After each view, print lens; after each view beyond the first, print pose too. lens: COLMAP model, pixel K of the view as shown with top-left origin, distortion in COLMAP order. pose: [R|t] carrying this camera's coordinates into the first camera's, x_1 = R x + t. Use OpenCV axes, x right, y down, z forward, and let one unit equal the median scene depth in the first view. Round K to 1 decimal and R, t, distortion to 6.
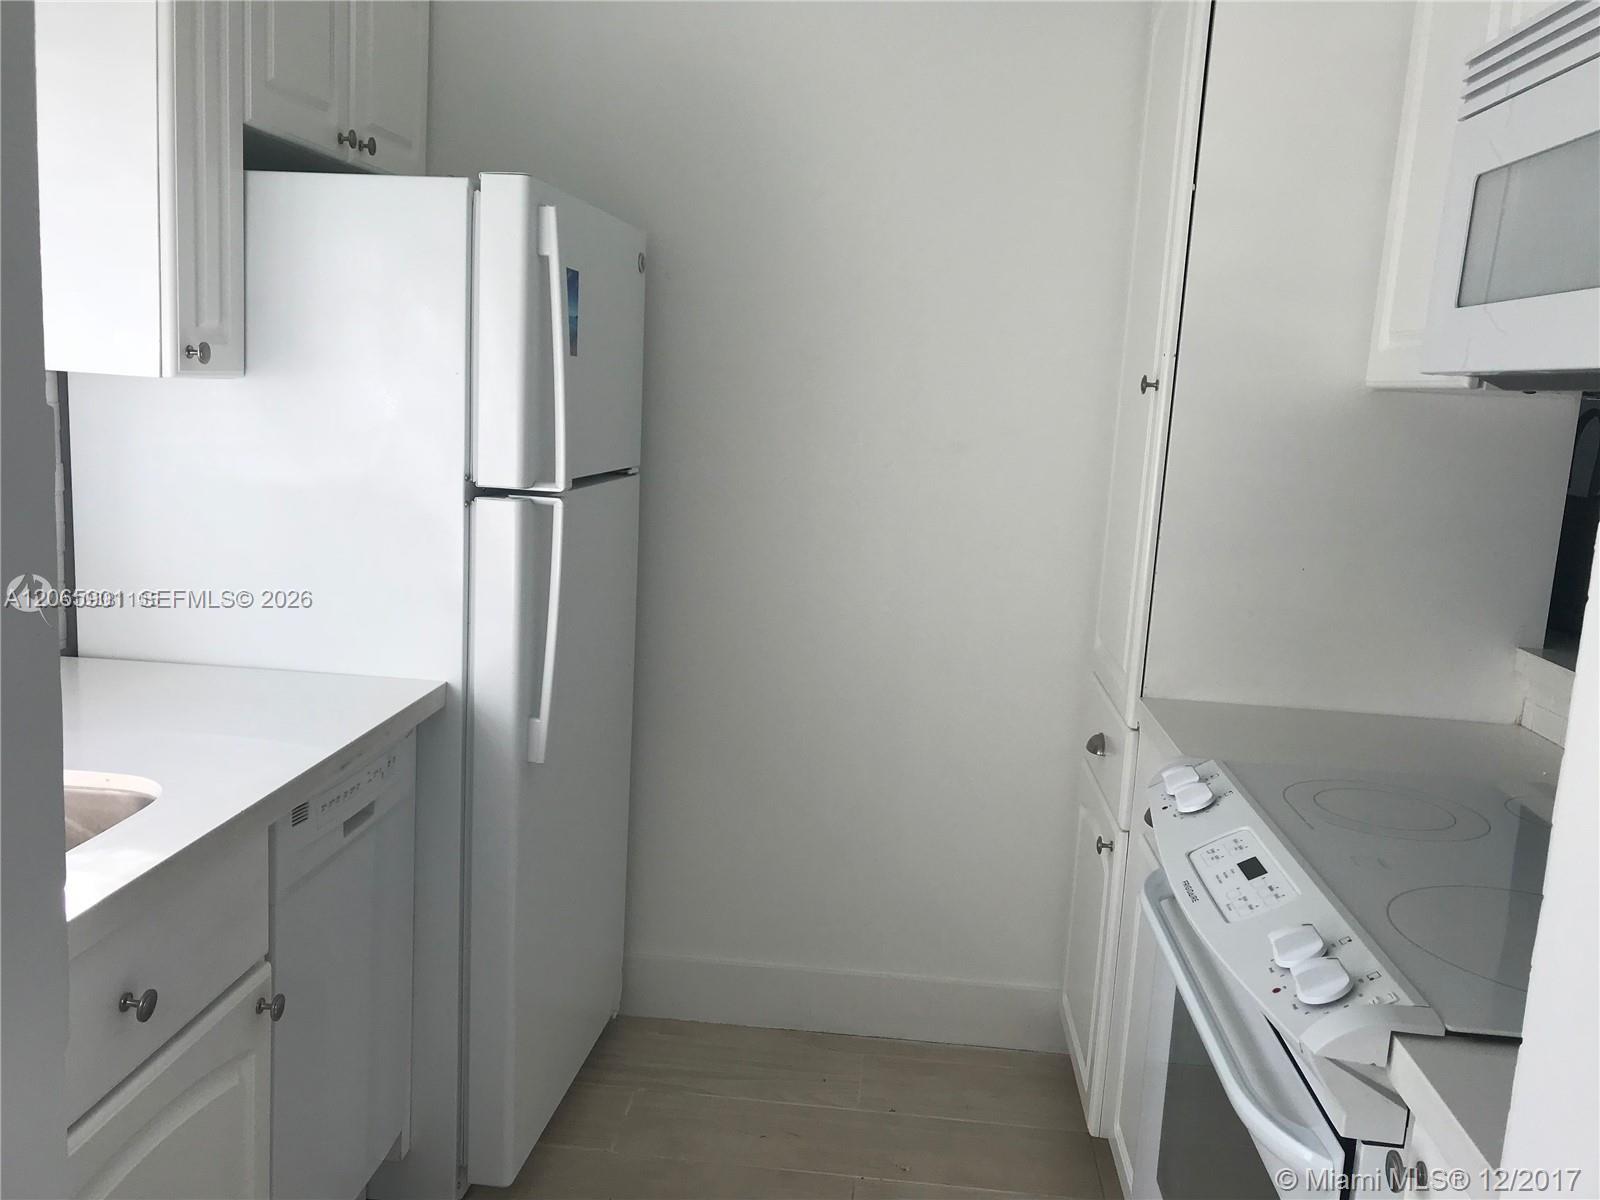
lens RADIAL K [[1319.8, 0, 793.0], [0, 1319.8, 589.9], [0, 0, 1]] dist [0.046368, -0.055103]
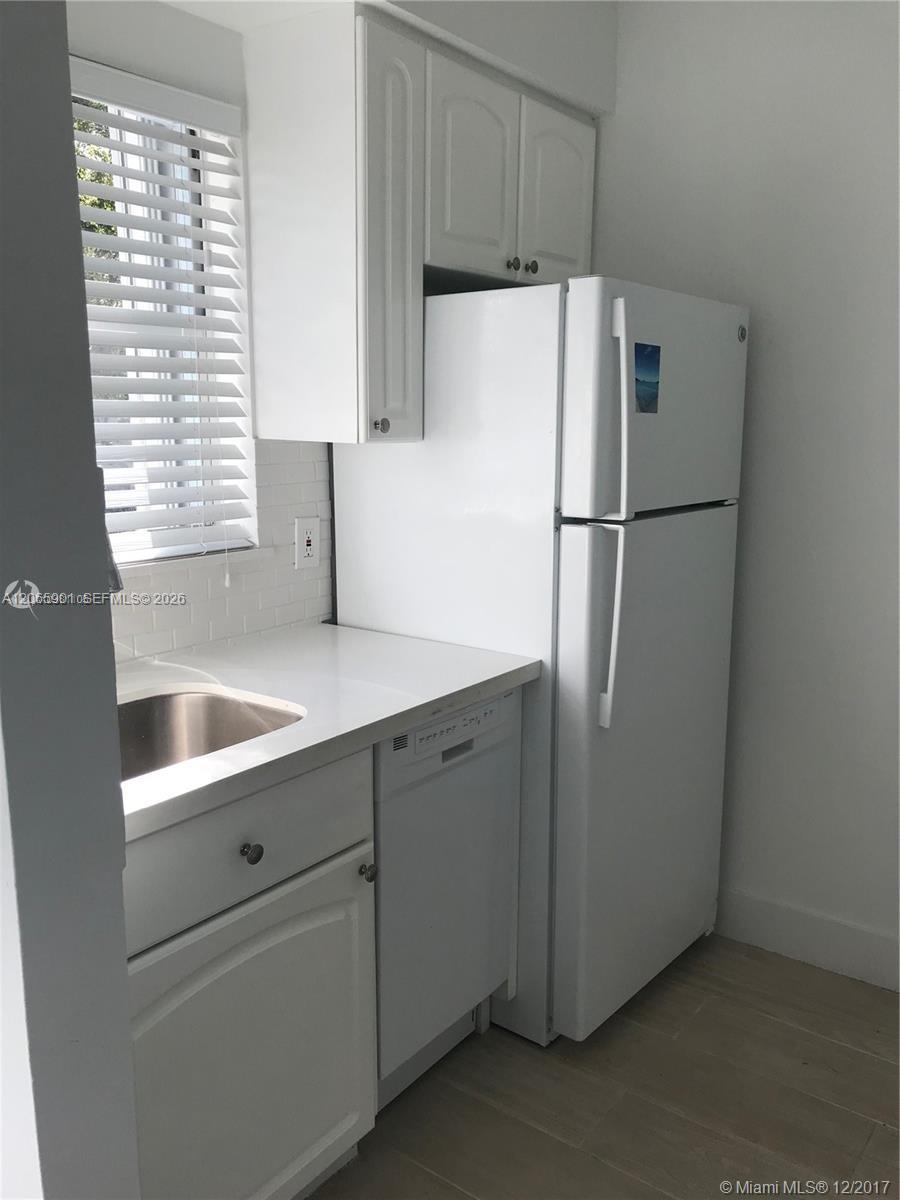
lens RADIAL K [[989.9, 0, 449.0], [0, 989.9, 606.5], [0, 0, 1]] dist [0.046368, -0.055103]
pose [[0.852823, 0.052957, -0.519507, 0.186864], [-0.043059, 0.998588, 0.031108, -0.013097], [0.520421, -0.004160, 0.853900, 0.086379]]
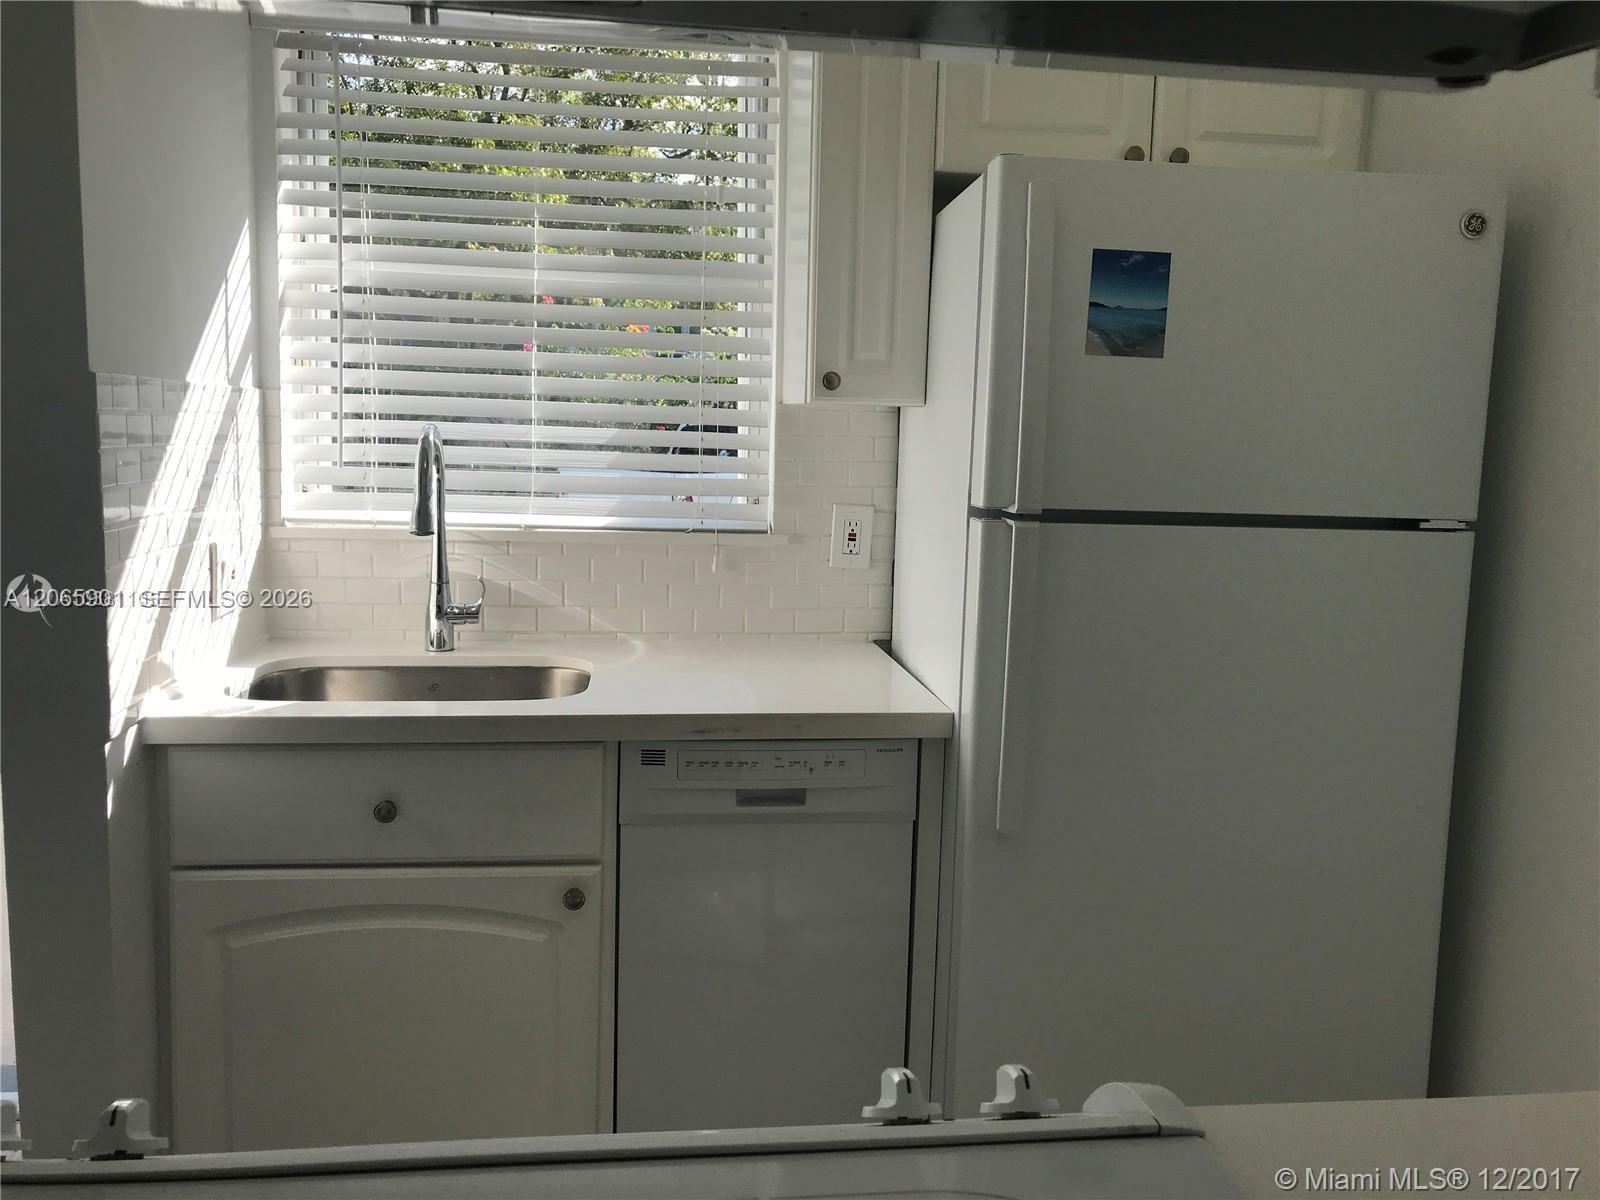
lens RADIAL K [[1319.8, 0, 804.3], [0, 1319.8, 595.5], [0, 0, 1]] dist [0.046368, -0.055103]
pose [[0.217759, 0.078083, -0.972874, 0.632327], [-0.168266, 0.984873, 0.041383, -0.034349], [0.961388, 0.154690, 0.227603, 0.684686]]
